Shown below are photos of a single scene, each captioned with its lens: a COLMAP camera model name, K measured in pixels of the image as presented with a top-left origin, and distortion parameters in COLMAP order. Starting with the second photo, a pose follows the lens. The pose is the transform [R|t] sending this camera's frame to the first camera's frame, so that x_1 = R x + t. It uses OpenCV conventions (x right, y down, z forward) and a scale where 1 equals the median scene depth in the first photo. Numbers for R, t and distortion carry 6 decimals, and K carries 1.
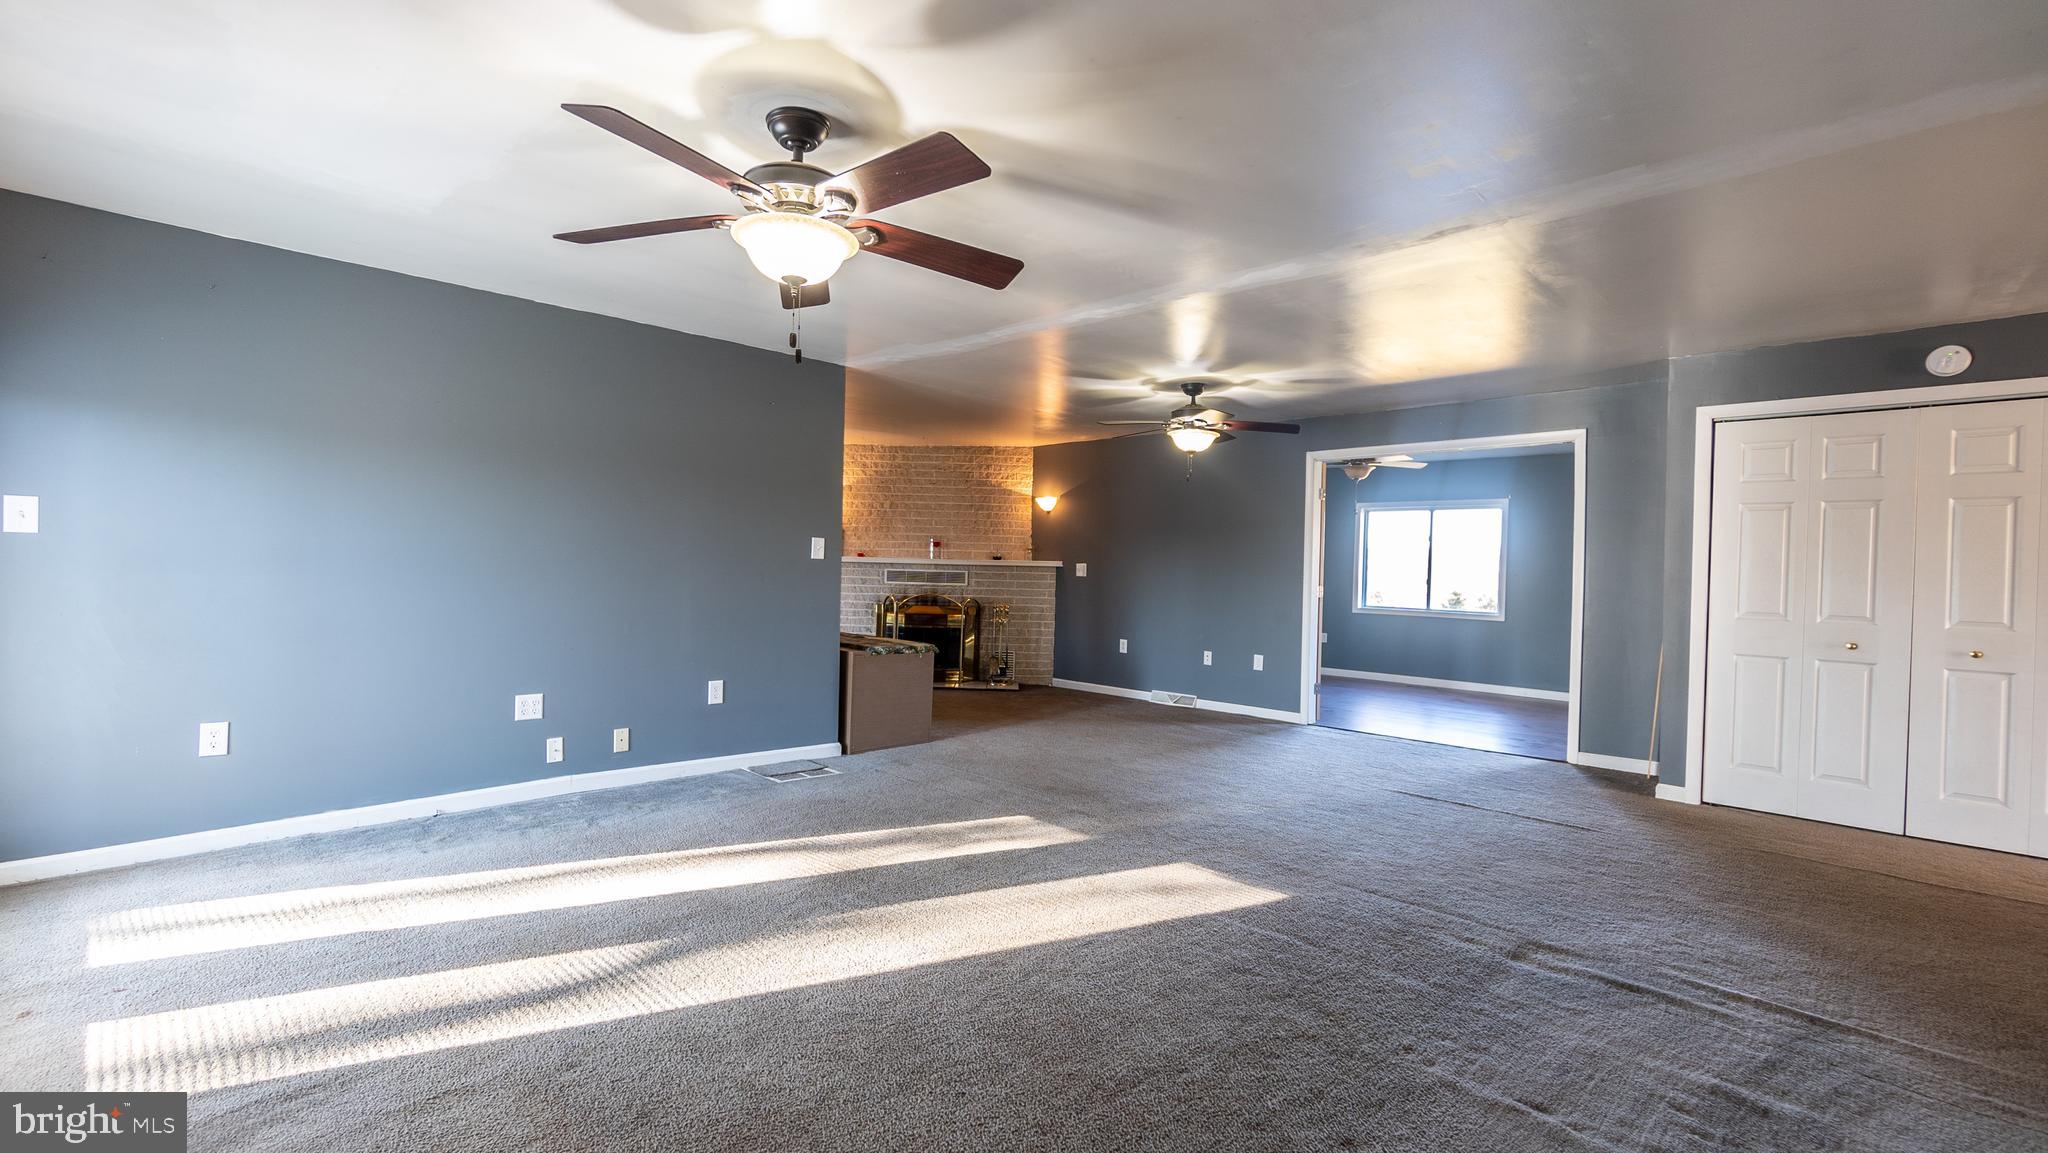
lens RADIAL K [[885.5, 0, 999.6], [0, 885.5, 573.0], [0, 0, 1]] dist [-0.003045, -0.000403]
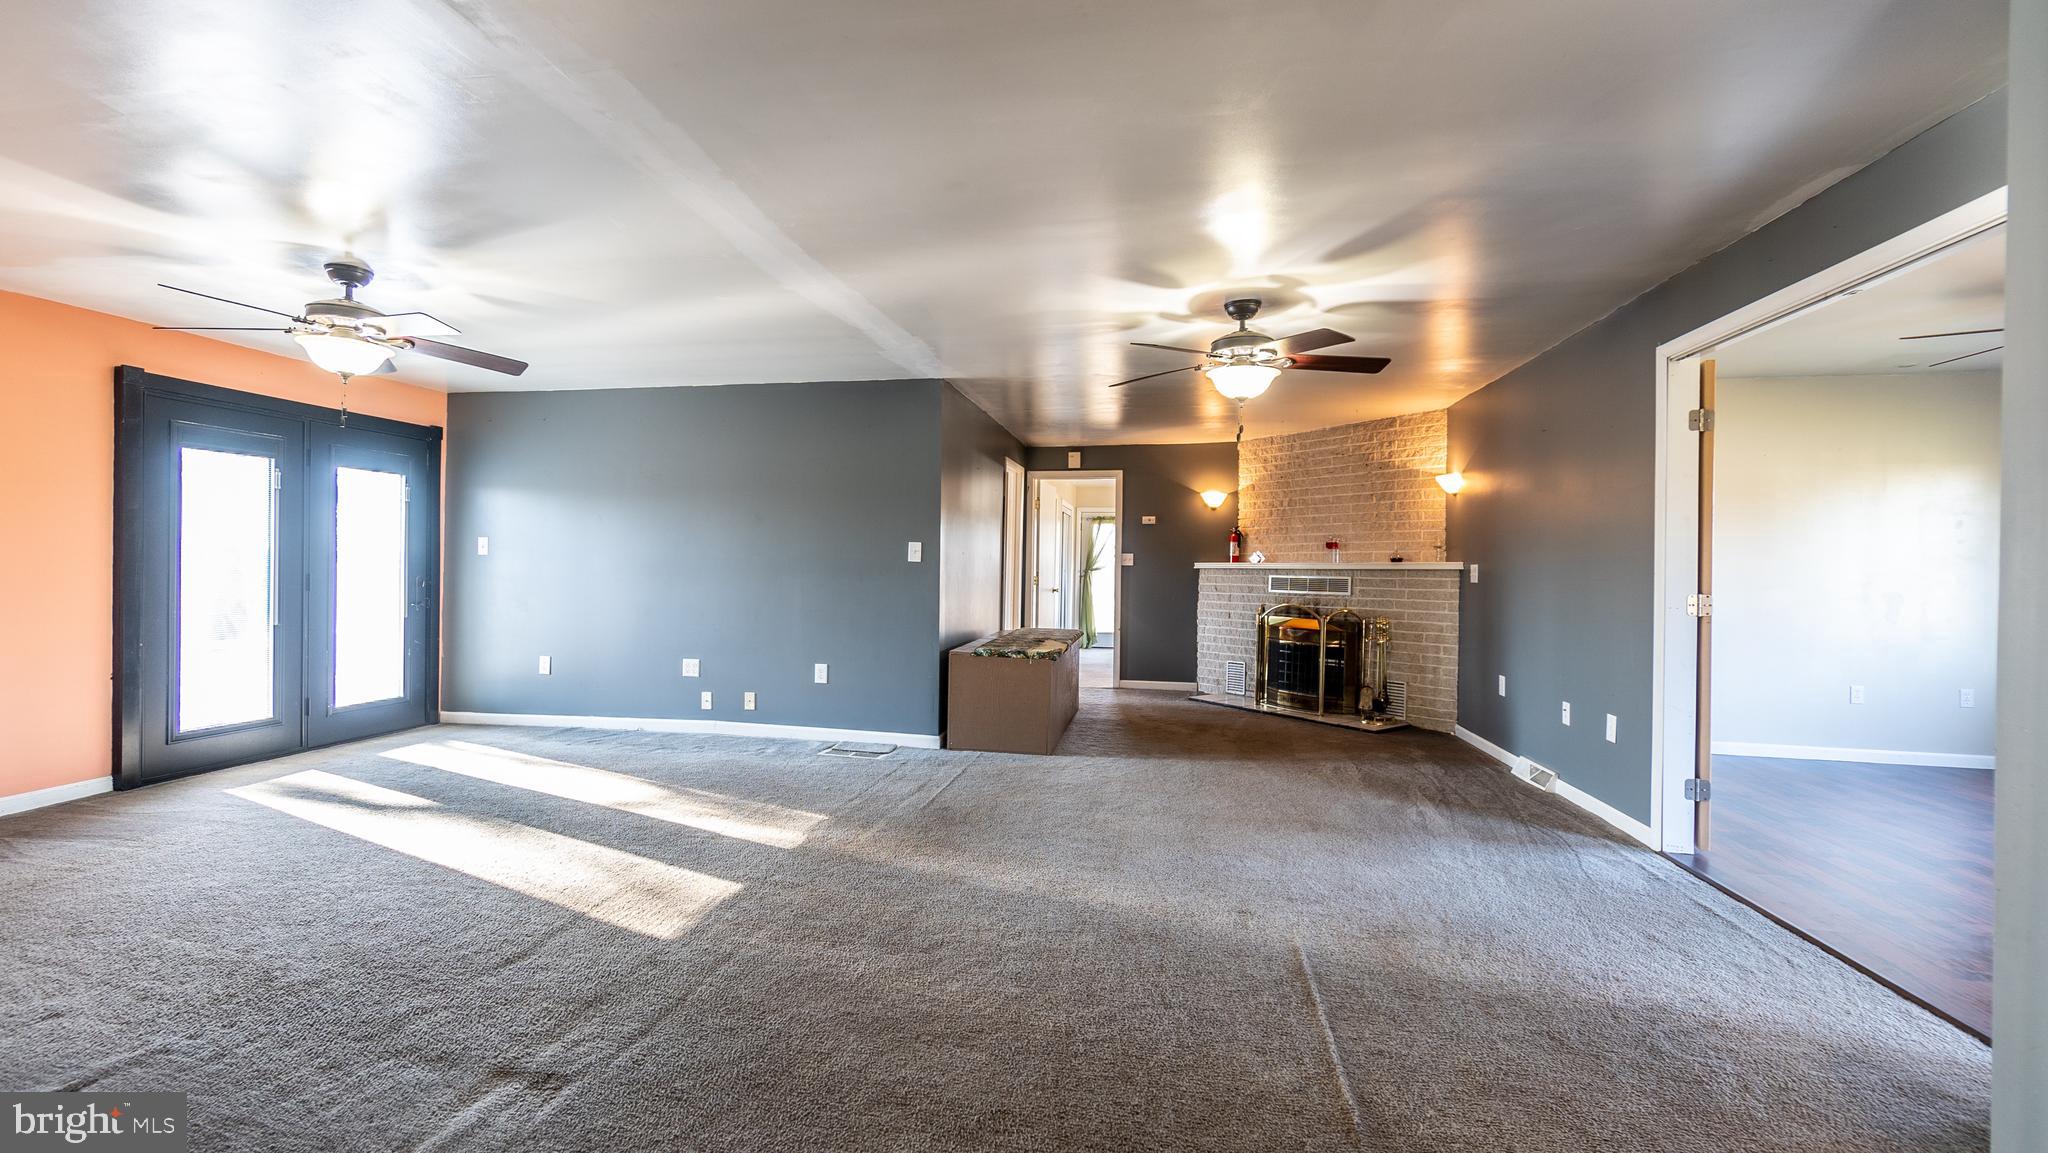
lens RADIAL K [[885.5, 0, 1006.3], [0, 885.5, 572.2], [0, 0, 1]] dist [-0.003045, -0.000403]
pose [[0.564333, -0.015339, -0.825405, 0.449701], [-0.004217, 0.999761, -0.021462, 0.011883], [0.825537, 0.015592, 0.564133, 0.289568]]
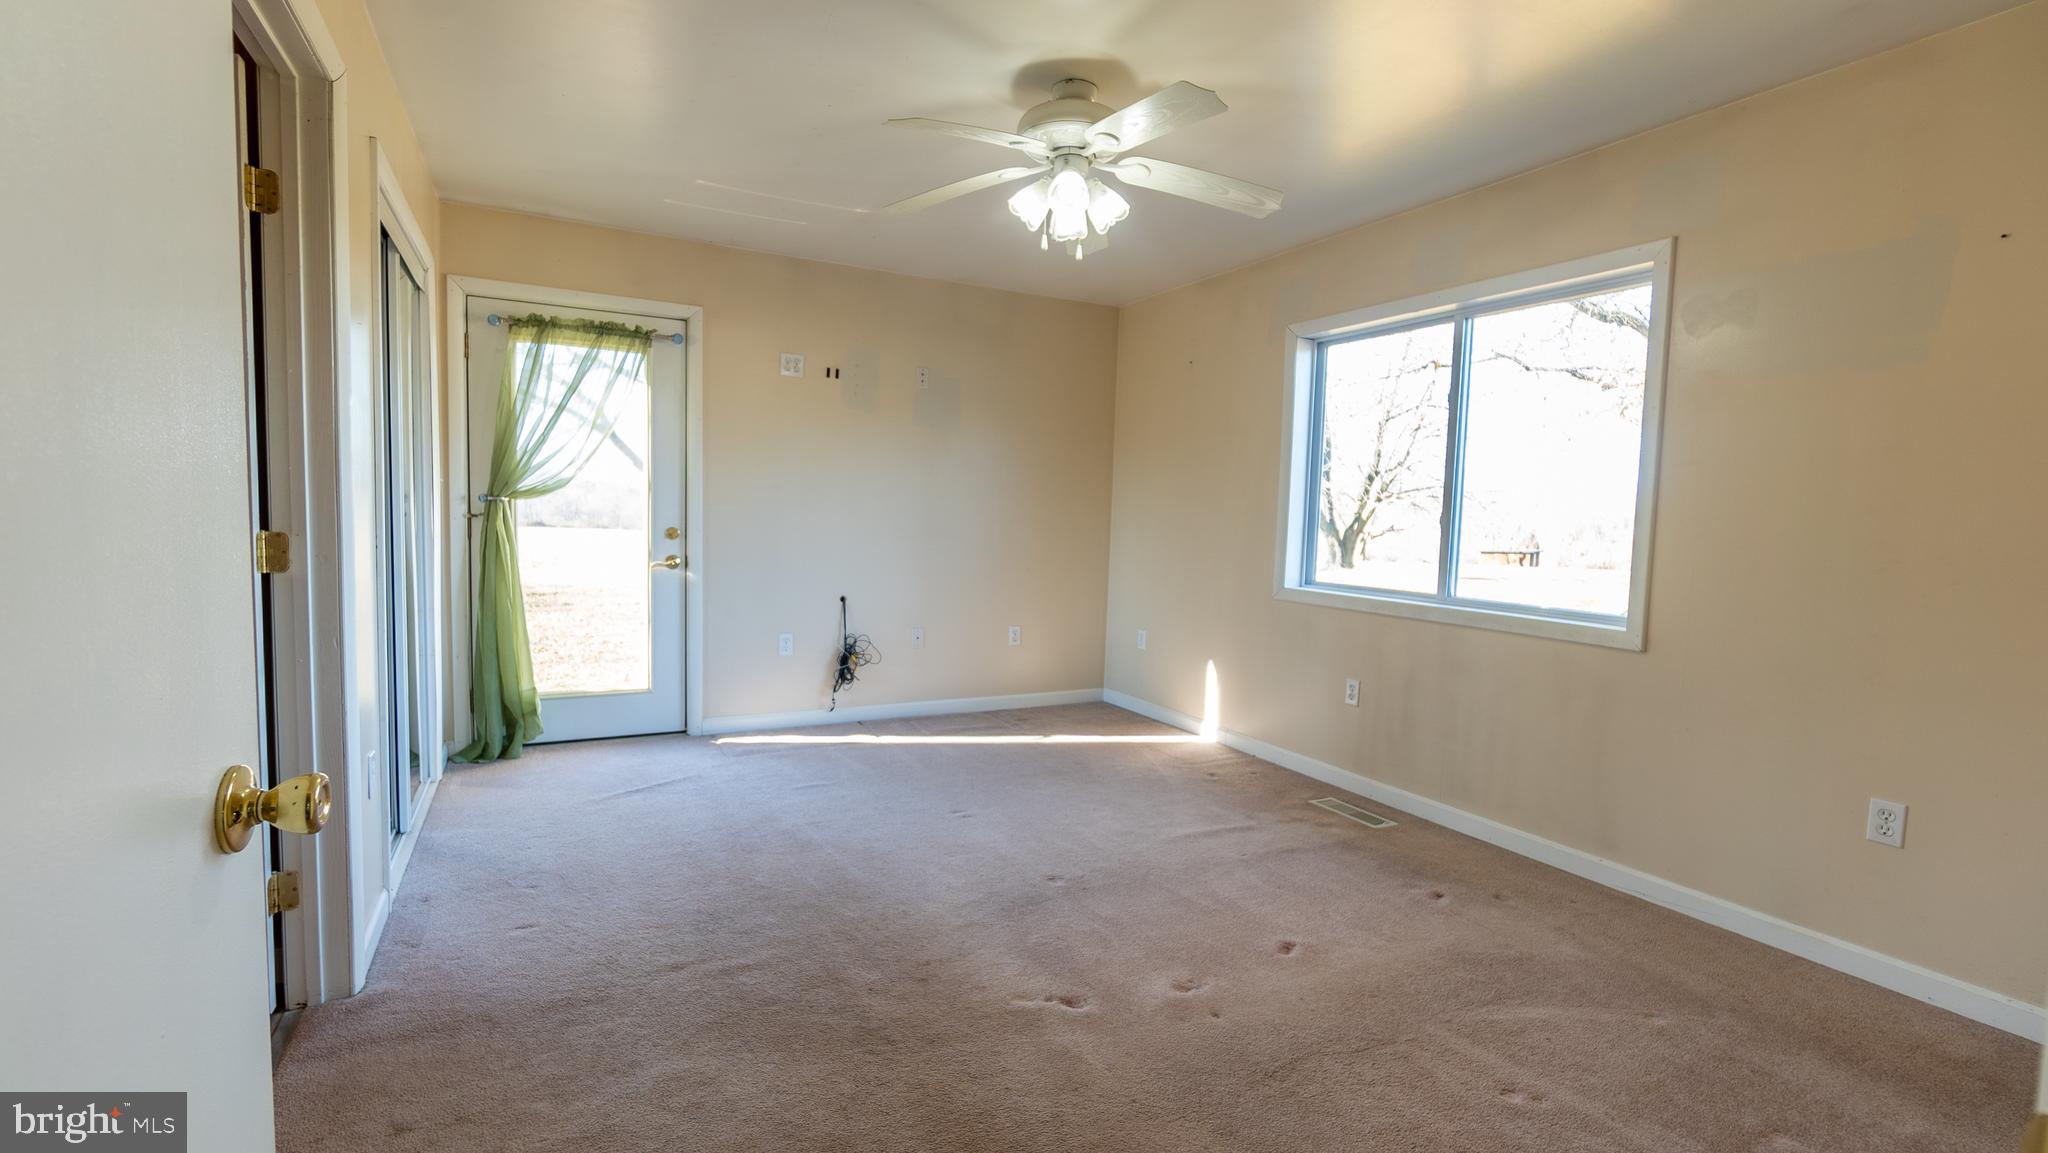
lens RADIAL K [[885.5, 0, 1044.4], [0, 885.5, 577.4], [0, 0, 1]] dist [-0.003045, -0.000403]
pose [[0.947923, 0.019776, -0.317886, -0.309812], [-0.000886, 0.998230, 0.059461, -0.009633], [0.318499, -0.056083, 0.946263, 0.916123]]
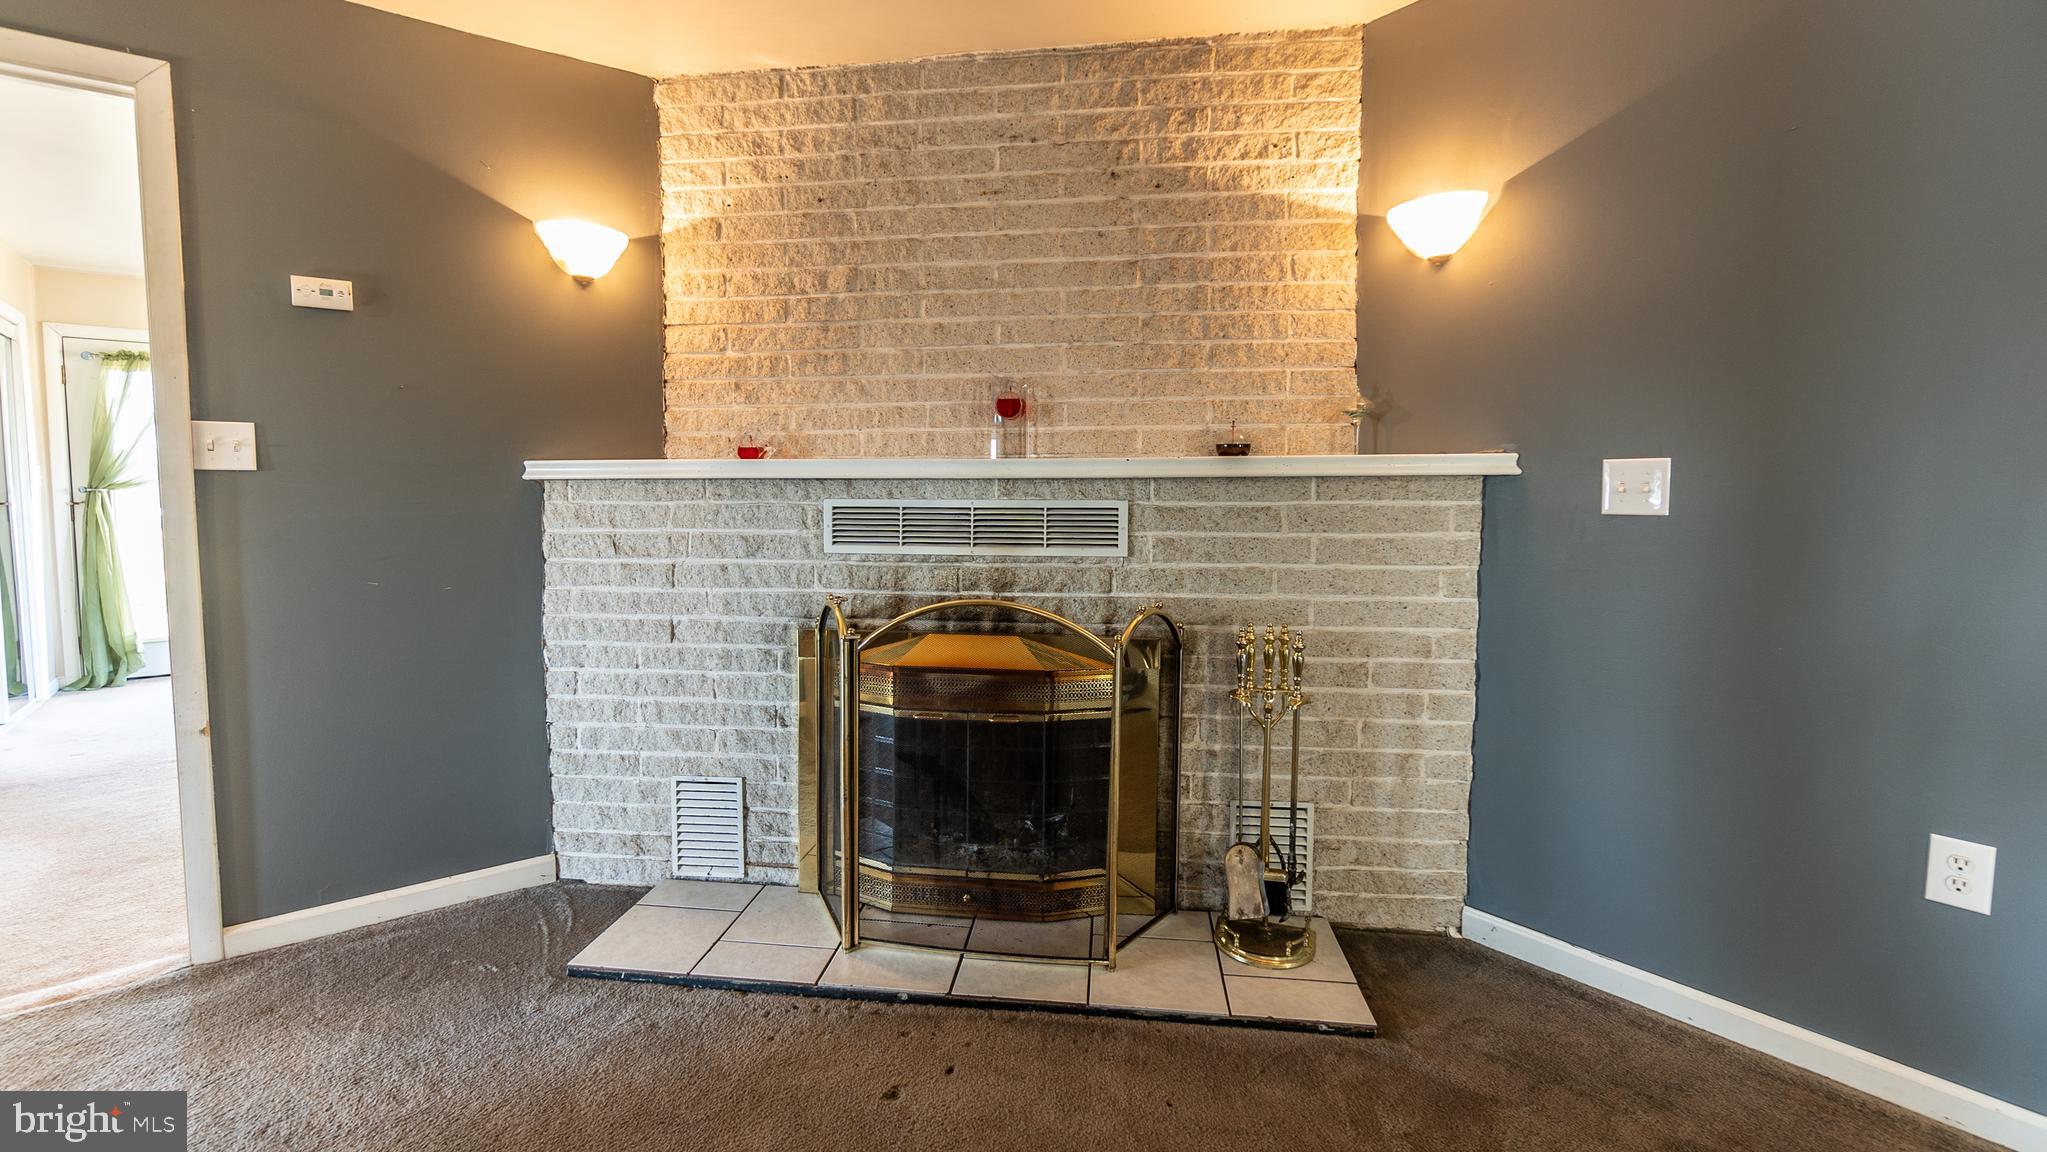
lens RADIAL K [[885.0, 0, 1007.7], [0, 885.0, 544.3], [0, 0, 1]] dist [-0.003045, -0.000403]
pose [[0.993315, -0.018047, -0.114014, -0.041654], [0.024828, 0.997988, 0.058337, -0.005660], [0.112732, -0.060778, 0.991765, 0.734561]]
